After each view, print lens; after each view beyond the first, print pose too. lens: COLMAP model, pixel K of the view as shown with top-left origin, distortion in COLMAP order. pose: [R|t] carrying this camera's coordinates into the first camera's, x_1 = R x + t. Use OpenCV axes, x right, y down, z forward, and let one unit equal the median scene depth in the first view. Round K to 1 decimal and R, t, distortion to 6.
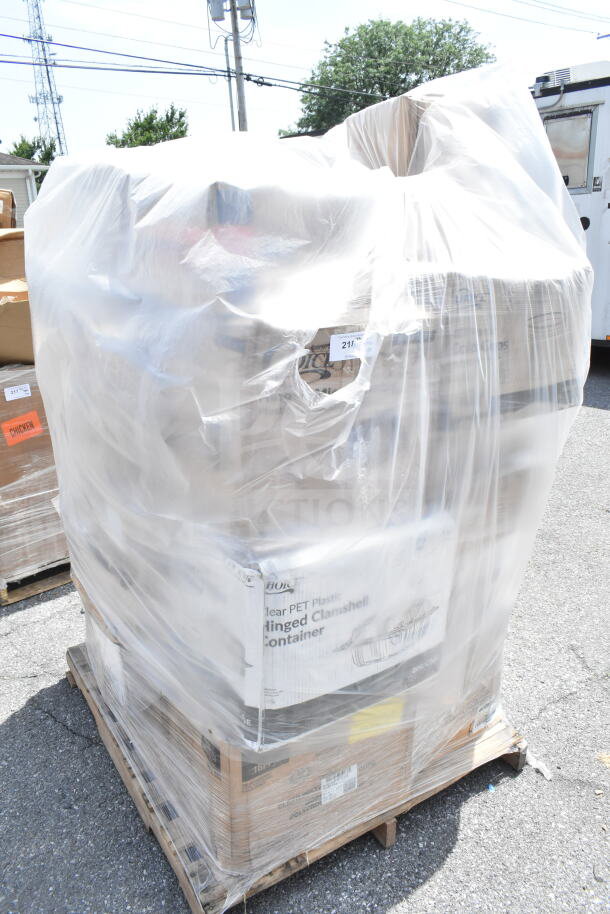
lens RADIAL K [[698.5, 0, 306.7], [0, 698.5, 462.4], [0, 0, 1]] dist [-0.015863, 0.003370]
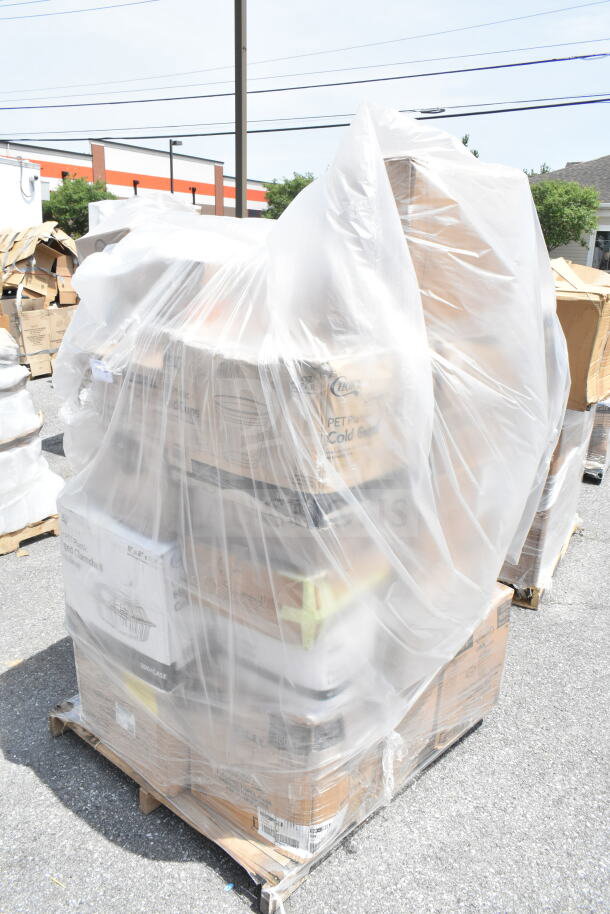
lens RADIAL K [[698.5, 0, 307.3], [0, 698.5, 452.6], [0, 0, 1]] dist [-0.015863, 0.003370]
pose [[0.302634, 0.292321, -0.907172, 1.103515], [-0.356574, 0.917412, 0.176667, -0.308353], [0.883894, 0.270008, 0.381873, 0.650724]]
